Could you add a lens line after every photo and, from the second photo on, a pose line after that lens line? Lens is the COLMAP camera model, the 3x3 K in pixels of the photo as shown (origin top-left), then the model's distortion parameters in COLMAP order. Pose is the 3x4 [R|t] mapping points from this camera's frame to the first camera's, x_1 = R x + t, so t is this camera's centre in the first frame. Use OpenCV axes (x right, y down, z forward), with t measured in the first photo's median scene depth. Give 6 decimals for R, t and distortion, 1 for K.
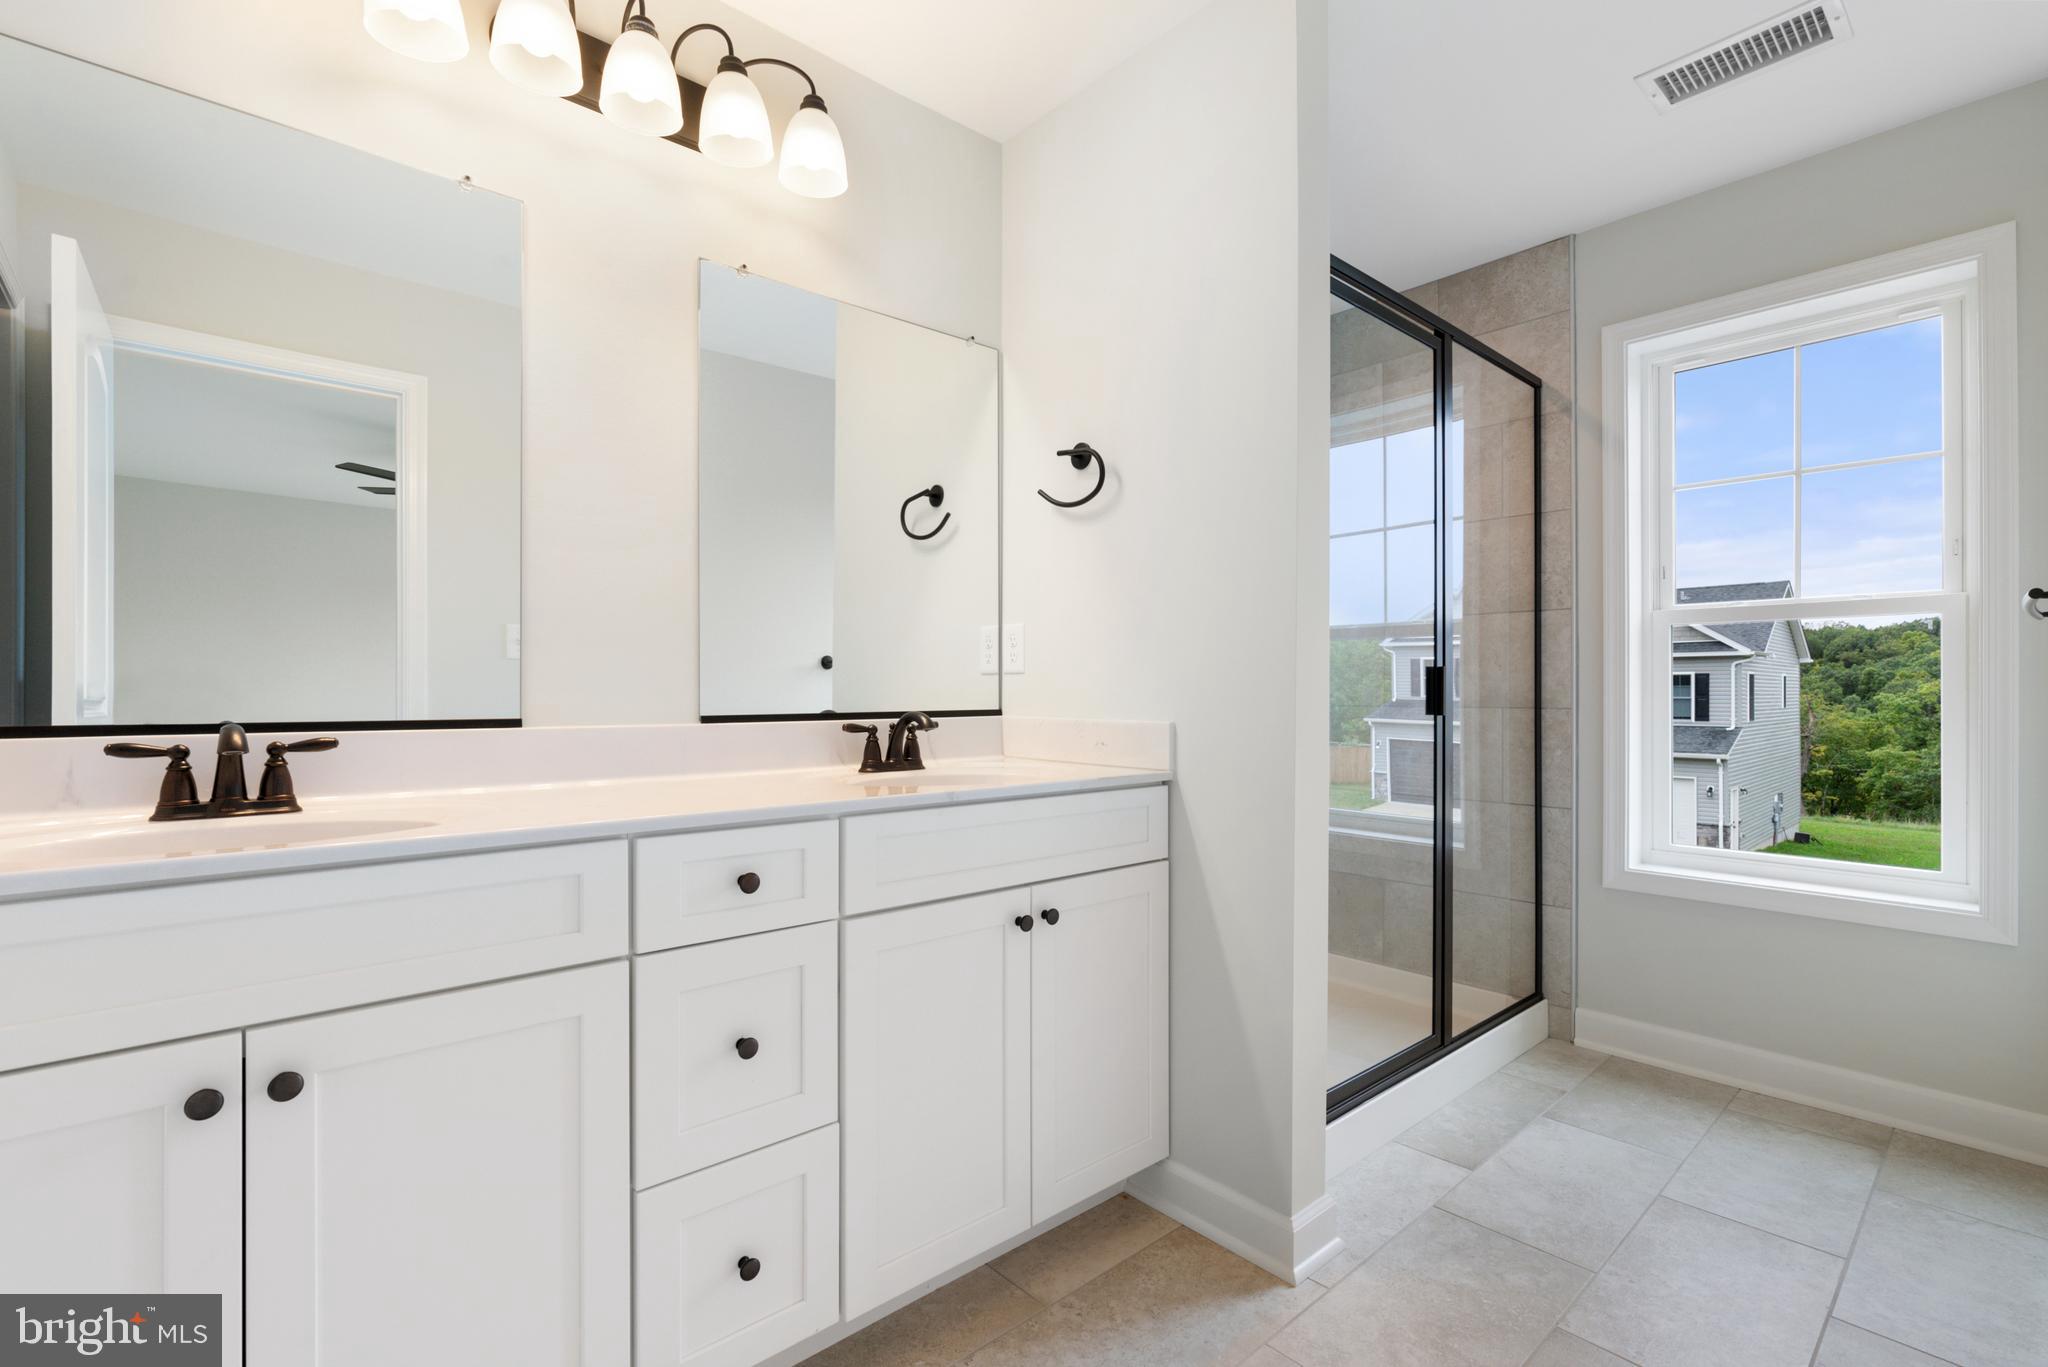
lens RADIAL K [[915.1, 0, 1029.1], [0, 915.1, 684.6], [0, 0, 1]] dist [-0.003999, 0.000949]
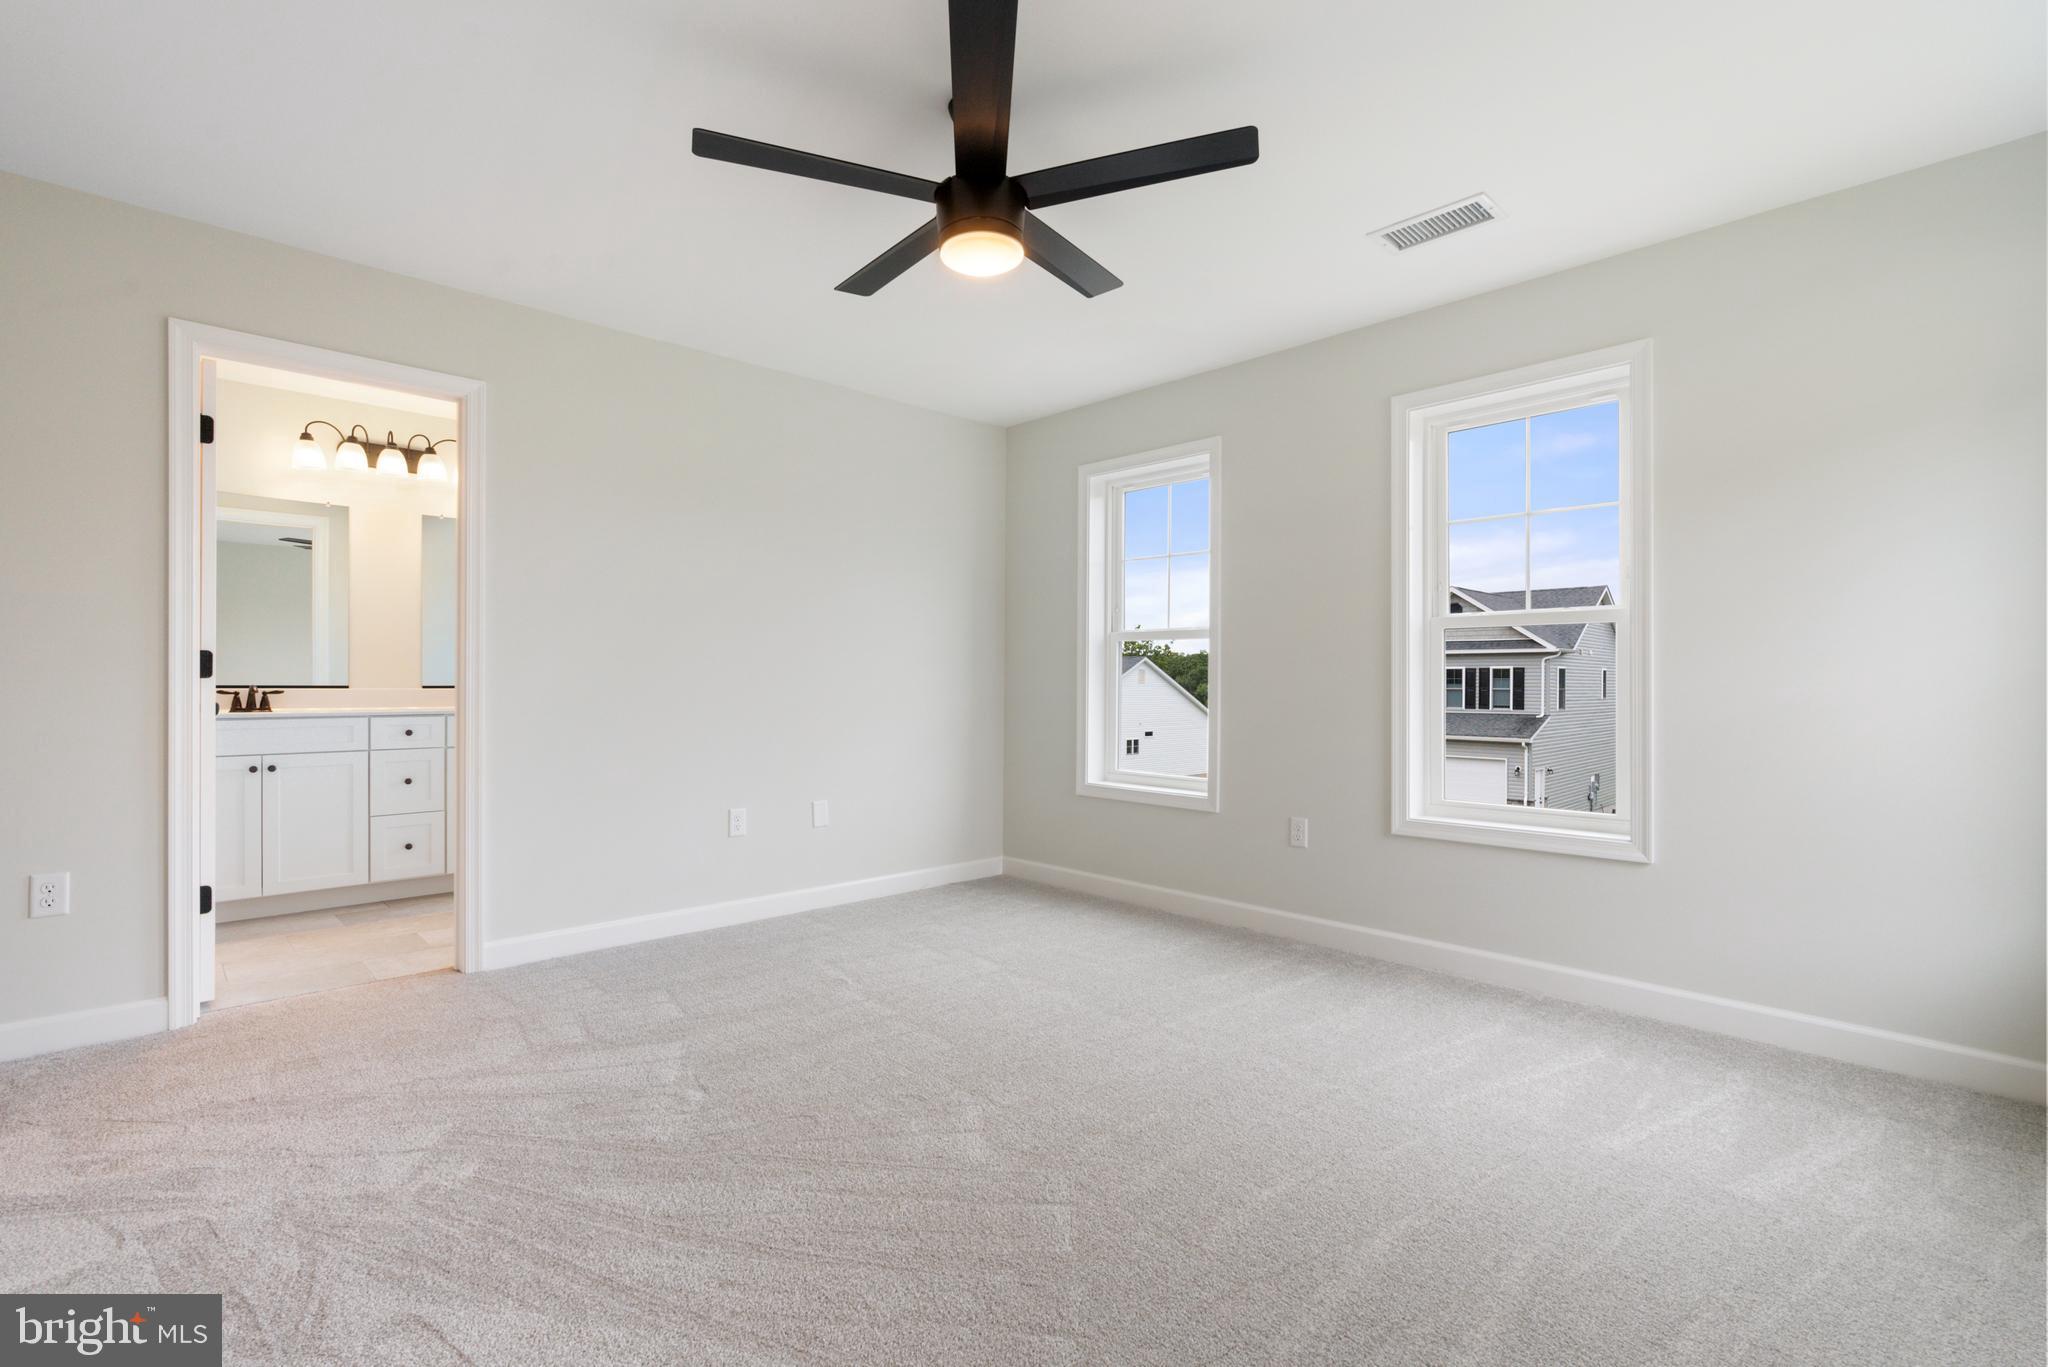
lens RADIAL K [[929.1, 0, 1037.5], [0, 929.1, 677.6], [0, 0, 1]] dist [-0.004096, 0.000614]
pose [[0.999147, 0.003805, 0.041114, 1.027422], [-0.003901, 0.999990, 0.002267, -0.002451], [-0.041105, -0.002426, 0.999152, -1.383207]]
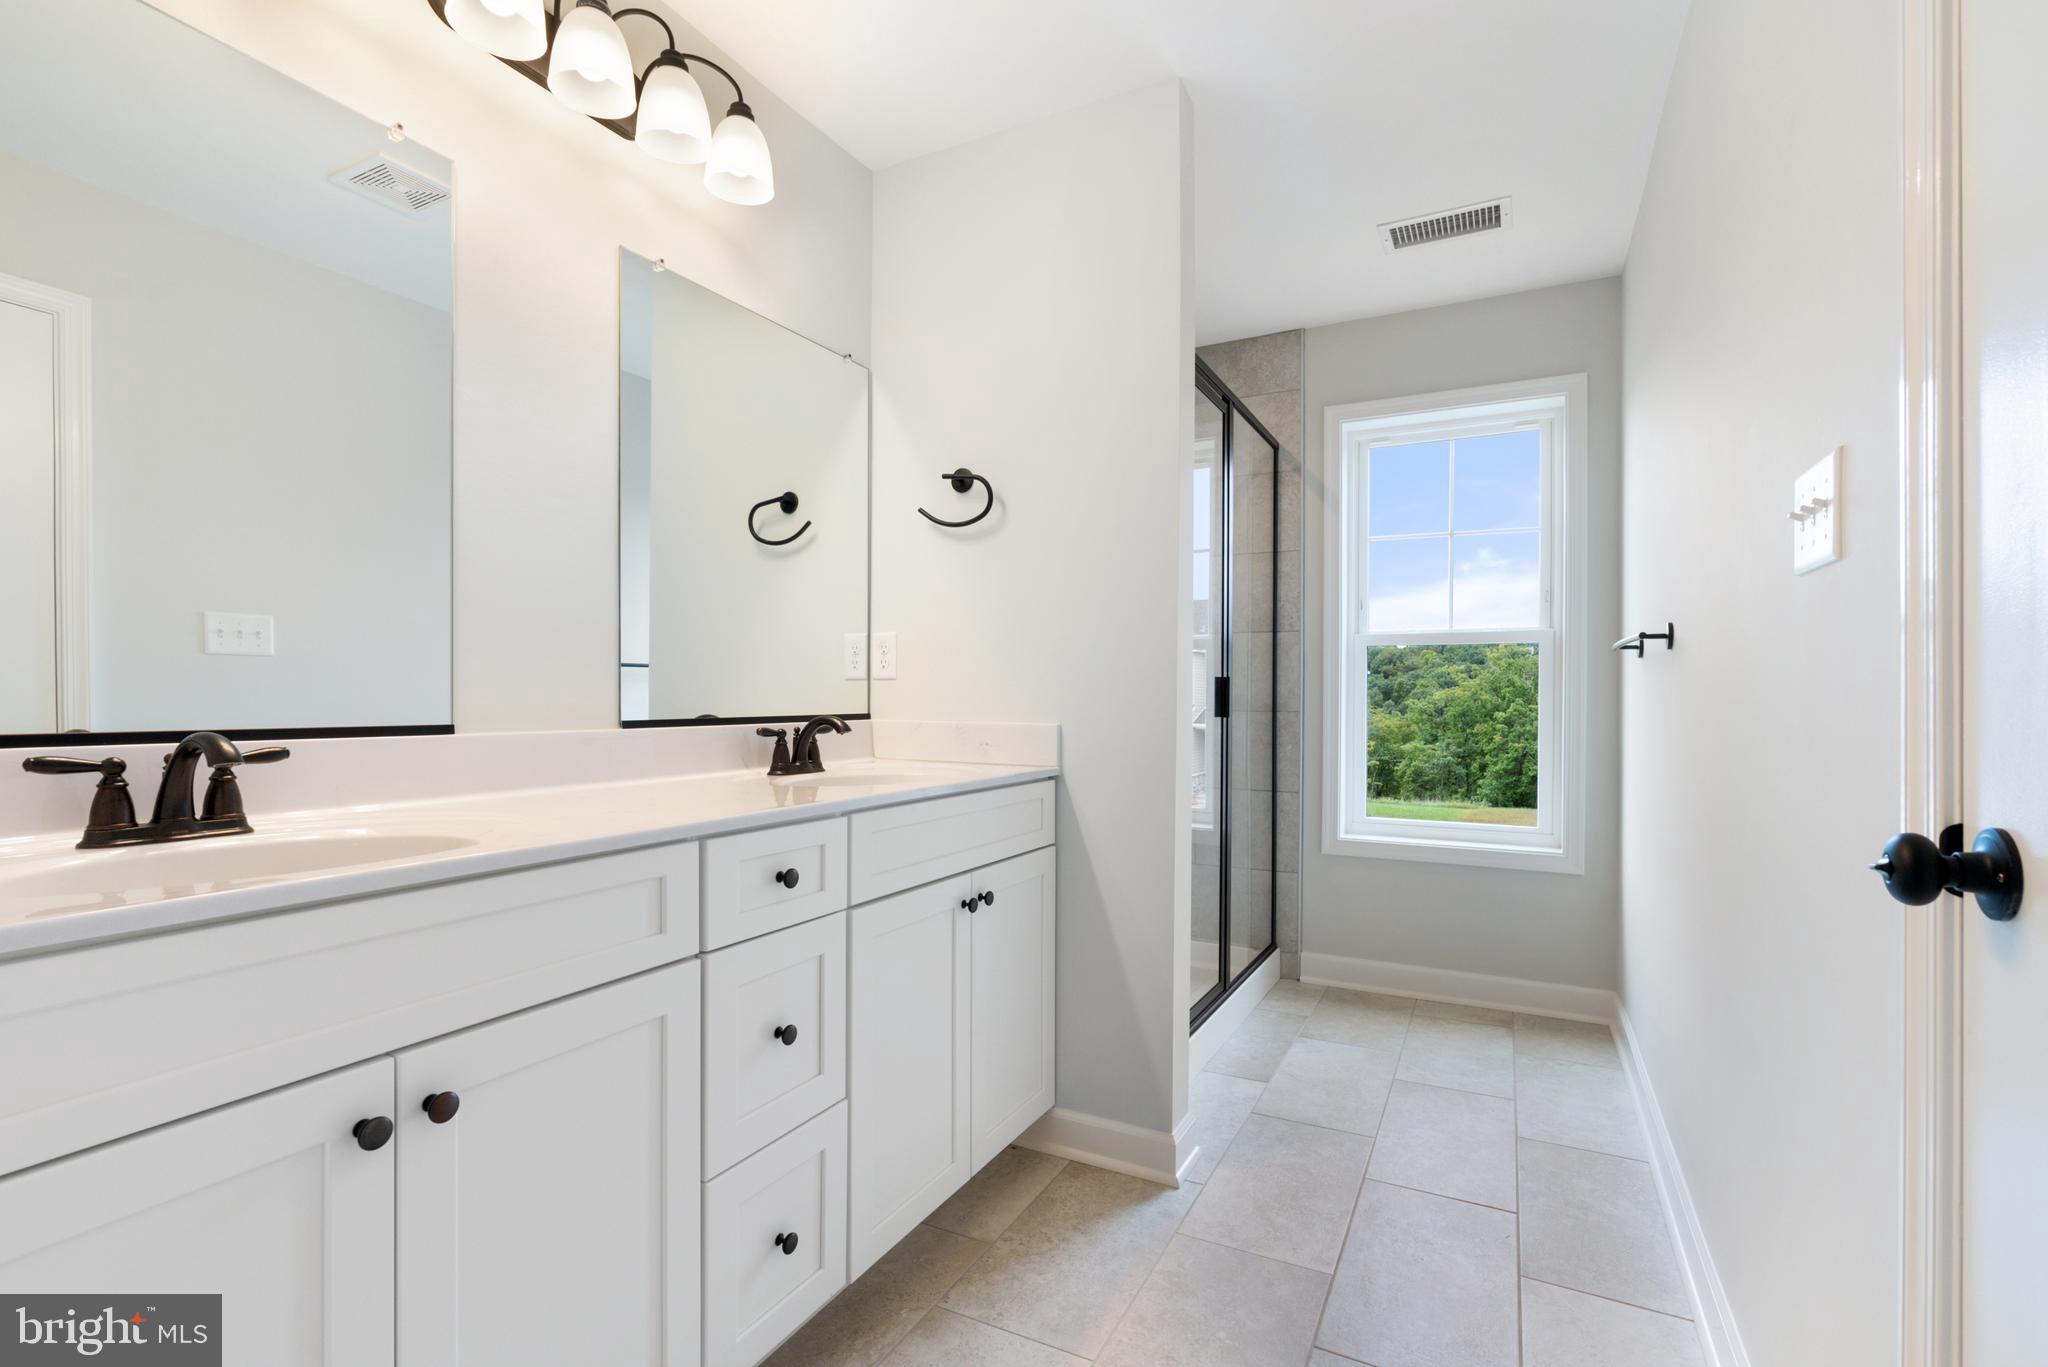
lens RADIAL K [[921.5, 0, 1025.1], [0, 921.5, 694.4], [0, 0, 1]] dist [-0.003219, -0.000230]
pose [[0.936405, 0.004383, 0.350895, -0.232181], [-0.006596, 0.999965, 0.005110, -0.001230], [-0.350860, -0.007099, 0.936401, -0.048204]]
